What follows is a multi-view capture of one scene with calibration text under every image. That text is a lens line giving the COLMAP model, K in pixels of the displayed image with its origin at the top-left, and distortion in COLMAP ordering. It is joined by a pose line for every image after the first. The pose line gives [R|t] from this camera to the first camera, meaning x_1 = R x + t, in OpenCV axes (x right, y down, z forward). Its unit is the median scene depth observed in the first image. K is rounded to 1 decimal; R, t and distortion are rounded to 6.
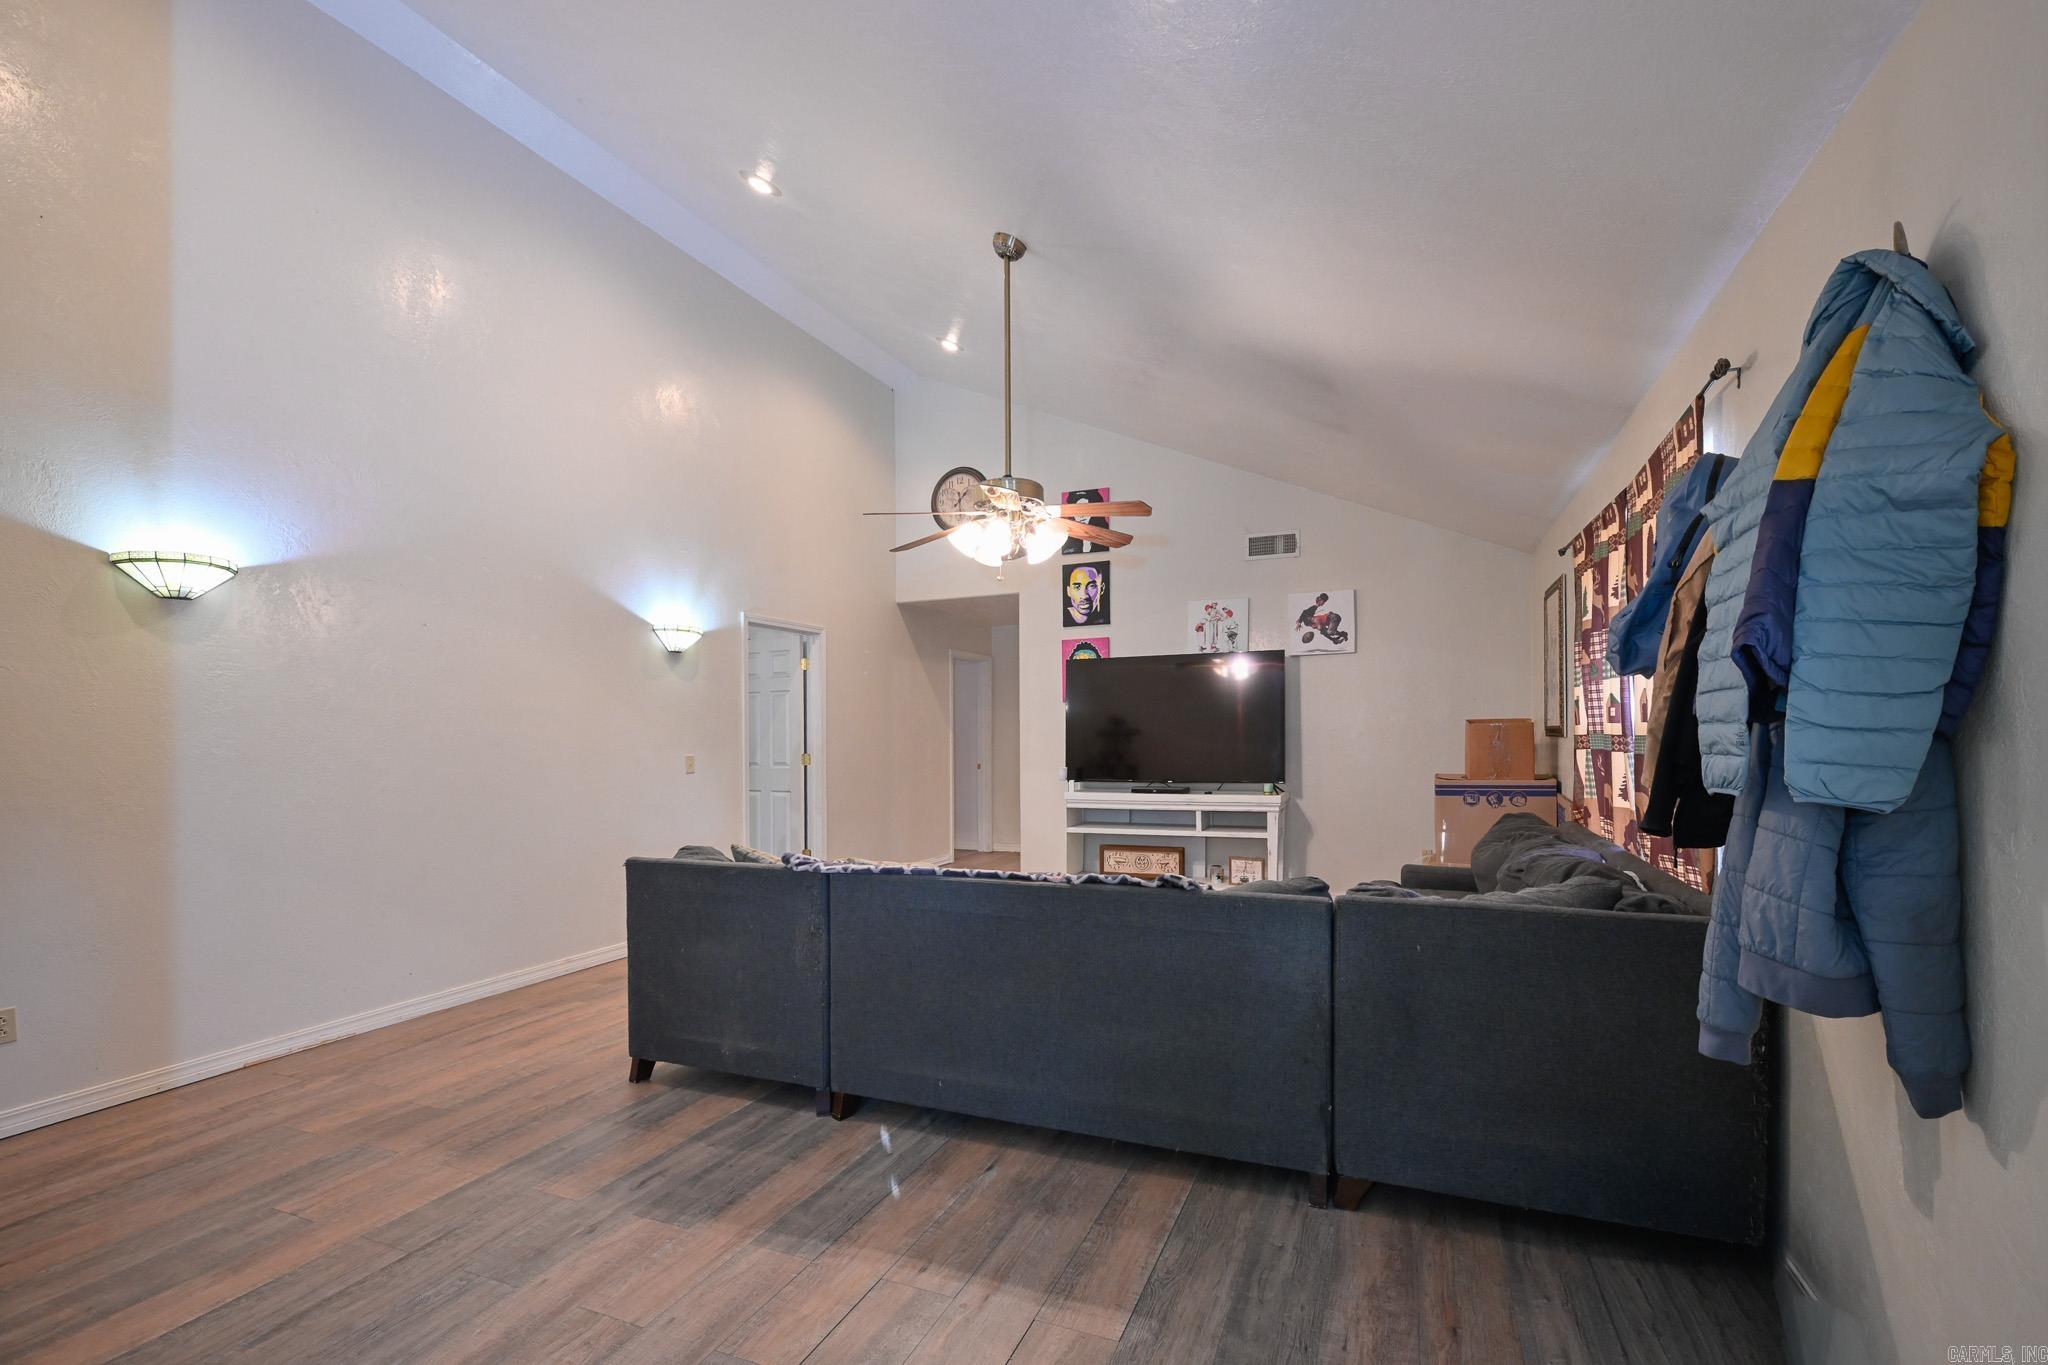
lens RADIAL K [[865.0, 0, 1028.5], [0, 865.0, 747.4], [0, 0, 1]] dist [0.001511, 0.000470]
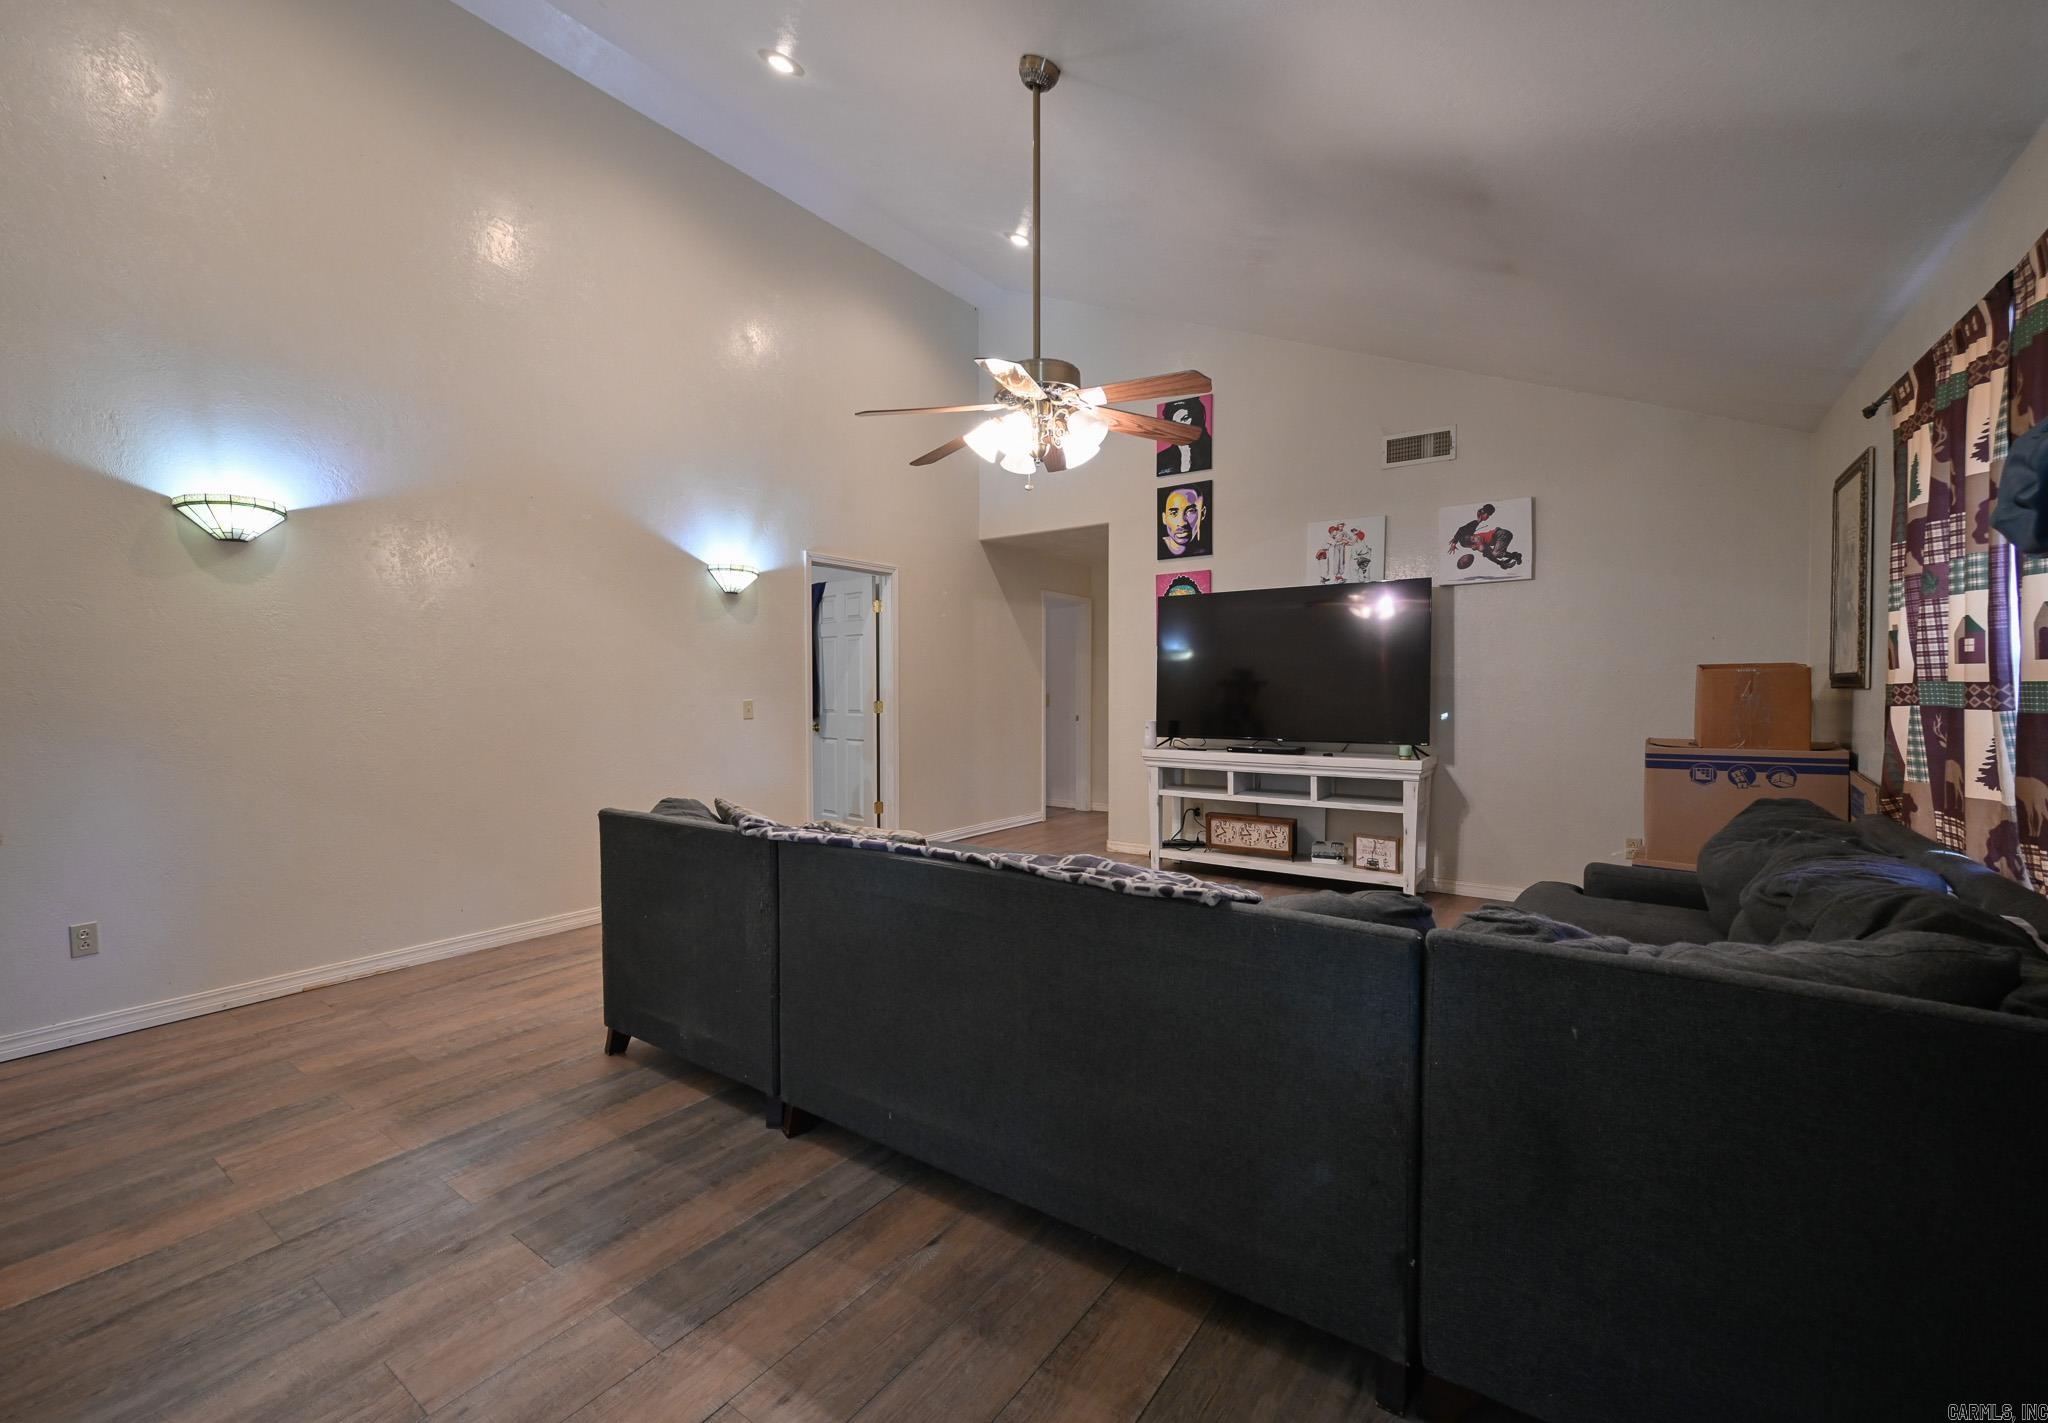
lens RADIAL K [[788.5, 0, 1024.0], [0, 788.5, 711.5], [0, 0, 1]] dist [0.000704, -0.000167]
pose [[0.968918, 0.015929, -0.246870, 0.161390], [-0.013260, 0.999834, 0.012471, 0.008571], [0.247028, -0.008810, 0.968968, 0.289537]]
